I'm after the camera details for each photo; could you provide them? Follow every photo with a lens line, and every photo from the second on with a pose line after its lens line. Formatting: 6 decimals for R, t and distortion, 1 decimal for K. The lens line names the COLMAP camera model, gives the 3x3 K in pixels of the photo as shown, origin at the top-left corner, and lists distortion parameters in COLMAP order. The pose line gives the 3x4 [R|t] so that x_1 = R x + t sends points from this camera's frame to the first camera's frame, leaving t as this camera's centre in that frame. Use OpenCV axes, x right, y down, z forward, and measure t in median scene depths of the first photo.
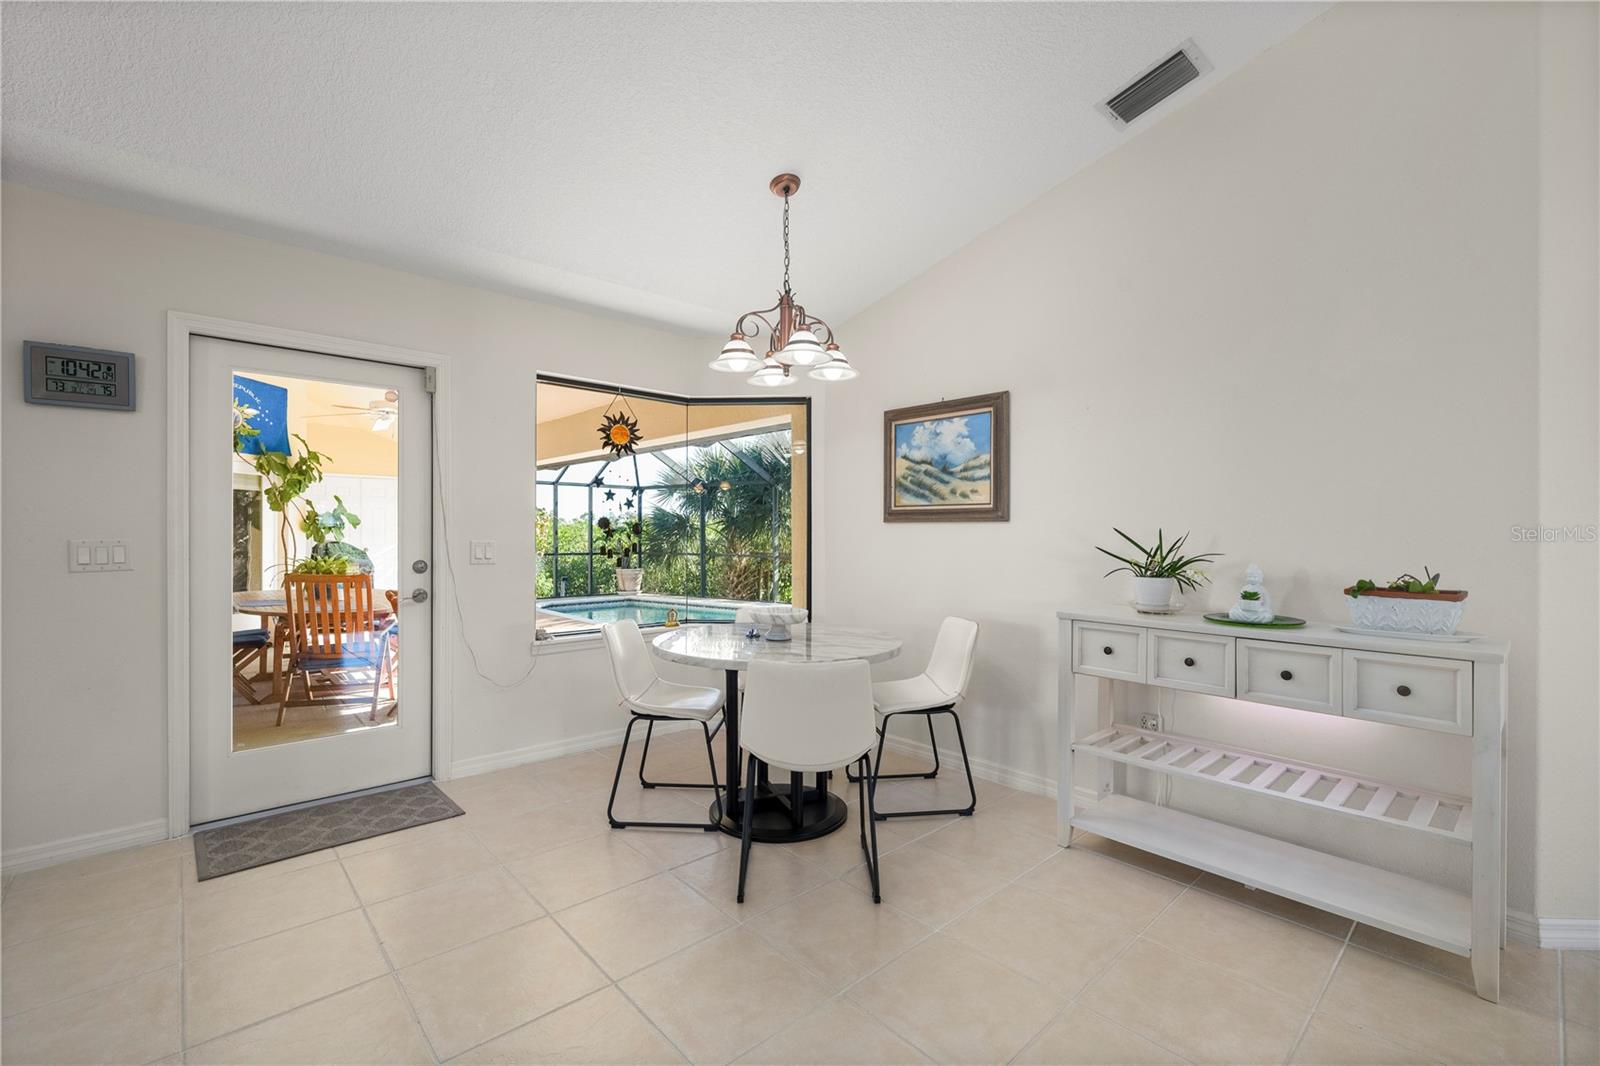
lens RADIAL K [[685.5, 0, 800.9], [0, 685.5, 529.6], [0, 0, 1]] dist [0.000088, -0.001341]
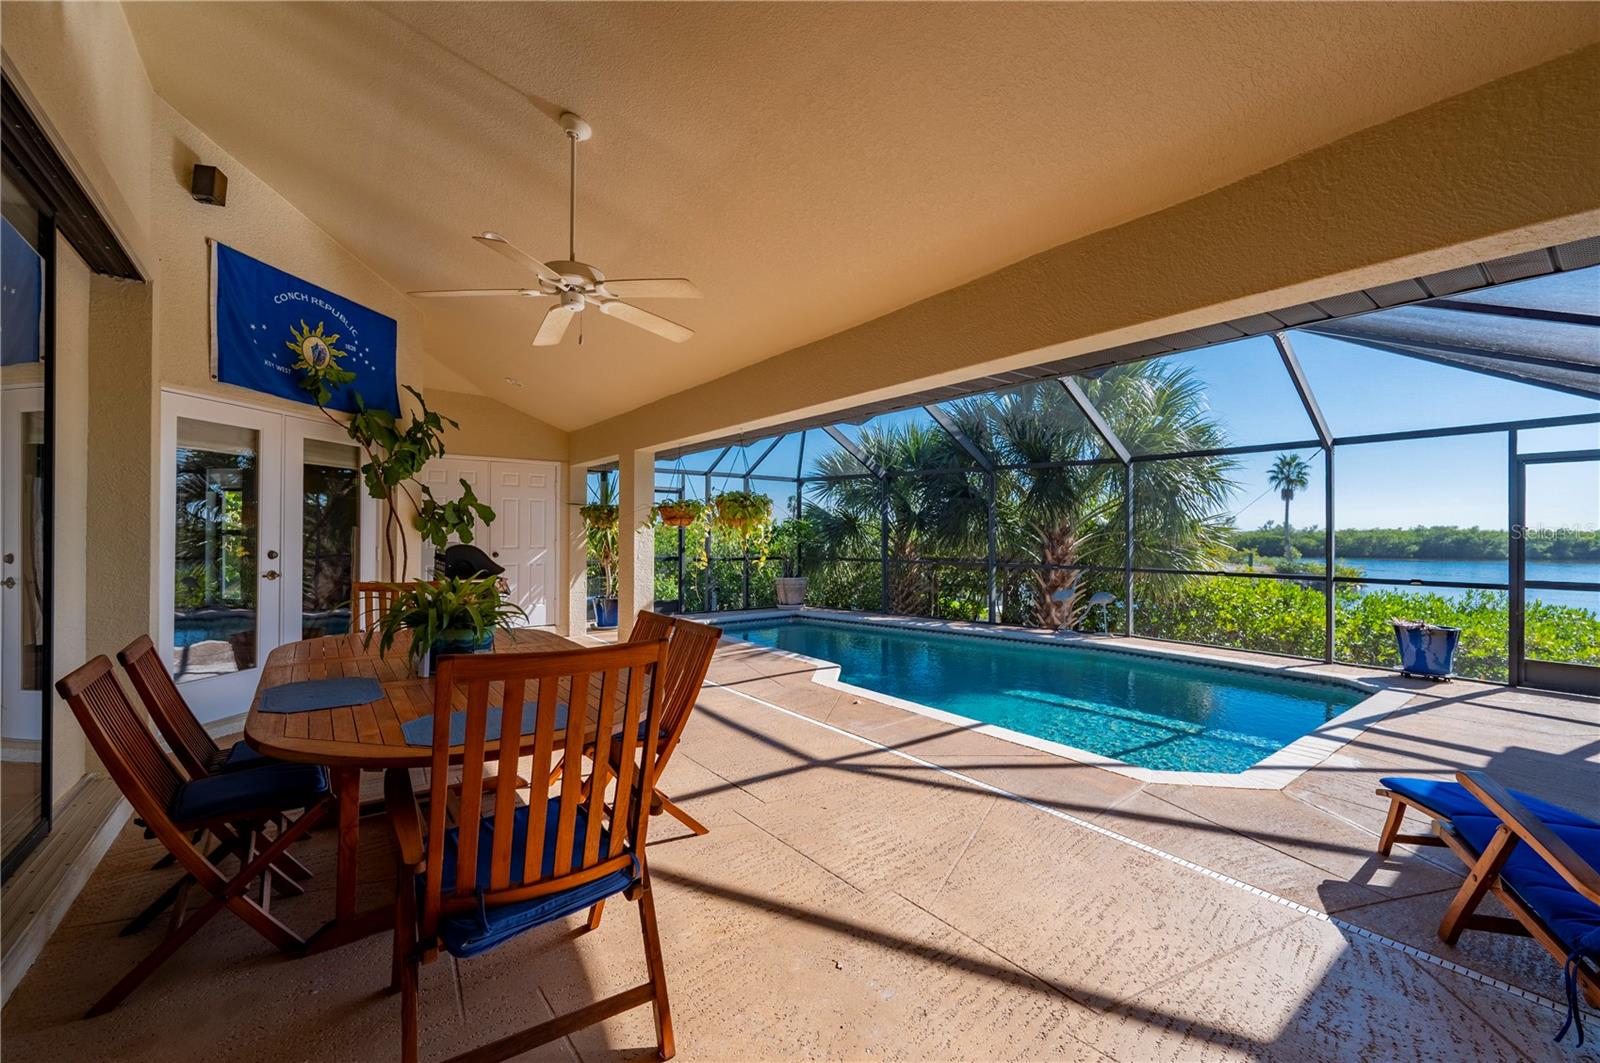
lens RADIAL K [[649.9, 0, 800.8], [0, 649.9, 530.1], [0, 0, 1]] dist [-0.003302, 0.000045]
pose [[0.995205, 0.001298, -0.097805, -0.665395], [-0.001523, 0.999996, -0.002223, 0.008315], [0.097801, 0.002361, 0.995203, 0.925611]]
